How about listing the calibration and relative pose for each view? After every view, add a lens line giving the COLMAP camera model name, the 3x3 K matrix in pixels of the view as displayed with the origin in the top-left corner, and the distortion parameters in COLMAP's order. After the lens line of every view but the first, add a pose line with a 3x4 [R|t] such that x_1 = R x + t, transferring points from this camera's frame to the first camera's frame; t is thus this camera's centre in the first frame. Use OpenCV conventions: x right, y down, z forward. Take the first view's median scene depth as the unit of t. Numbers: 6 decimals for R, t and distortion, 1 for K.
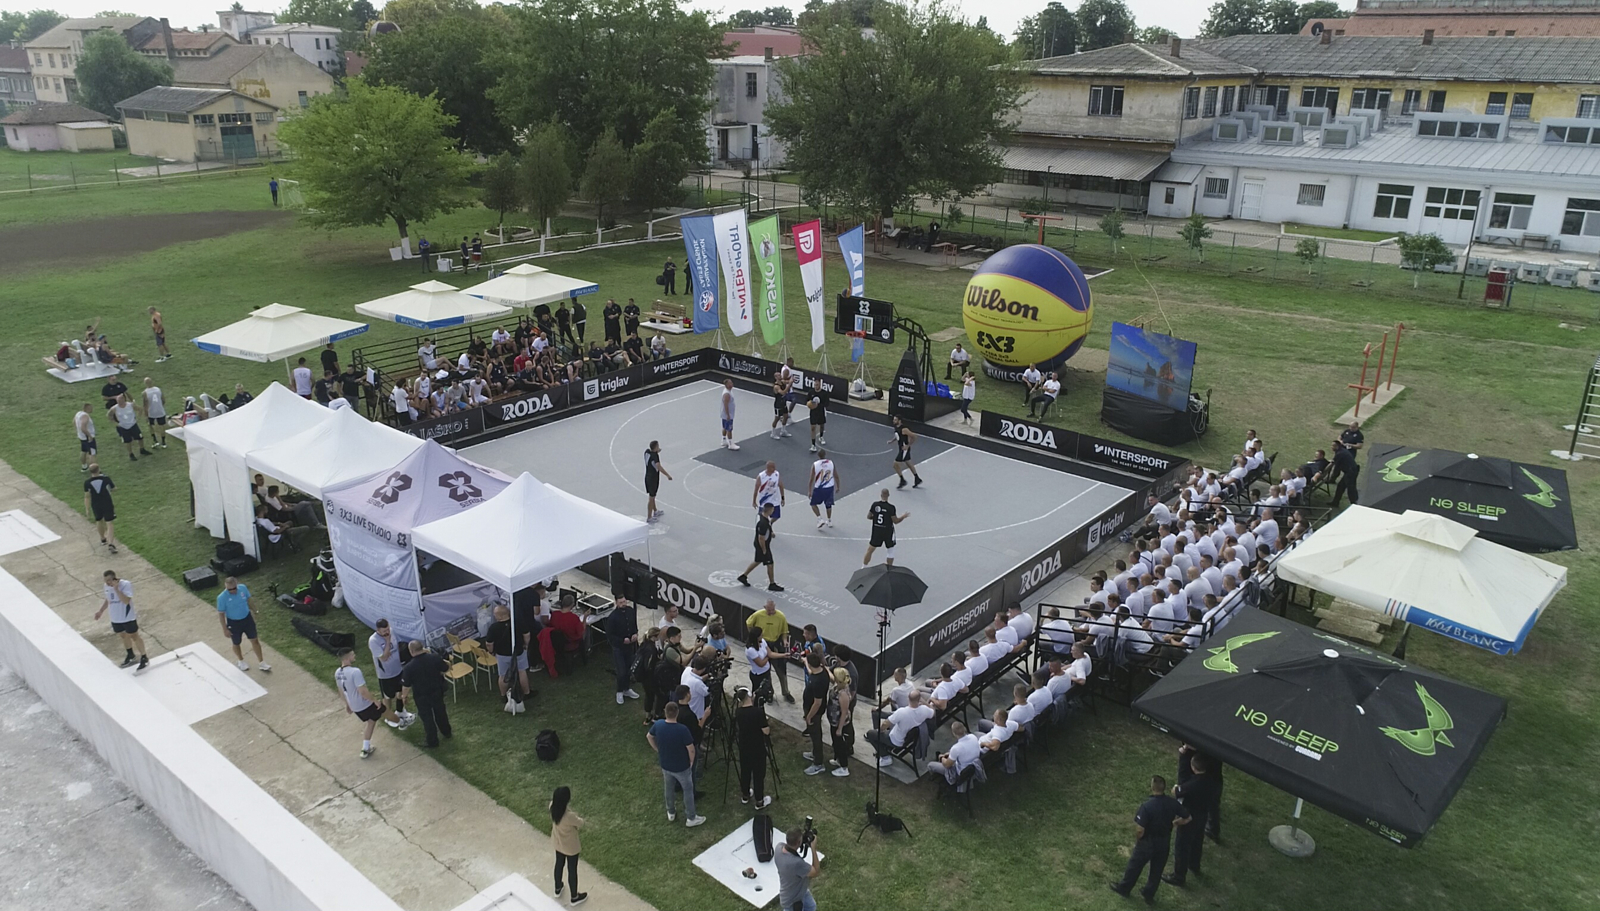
lens RADIAL K [[1133.5, 0, 805.8], [0, 1133.5, 460.2], [0, 0, 1]] dist [-0.005039, 0.002816]
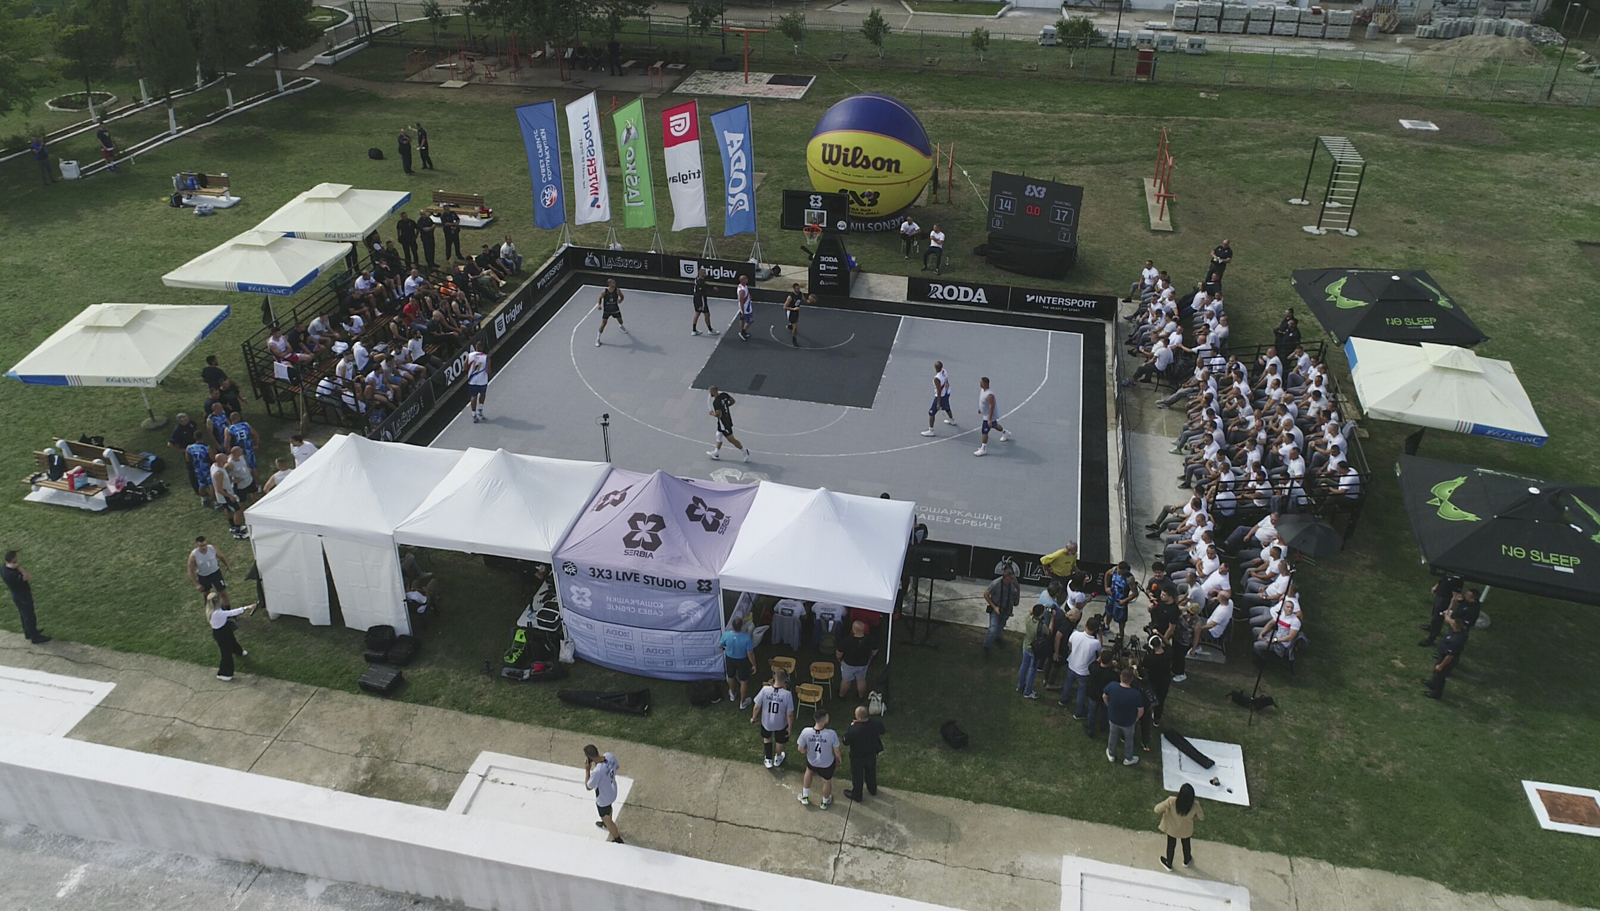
lens RADIAL K [[1133.5, 0, 805.9], [0, 1133.5, 459.0], [0, 0, 1]] dist [-0.005039, 0.002816]
pose [[0.884596, -0.249039, 0.394297, -0.350687], [0.159392, 0.956015, 0.246229, -0.142101], [-0.438274, -0.154965, 0.885382, 0.070018]]
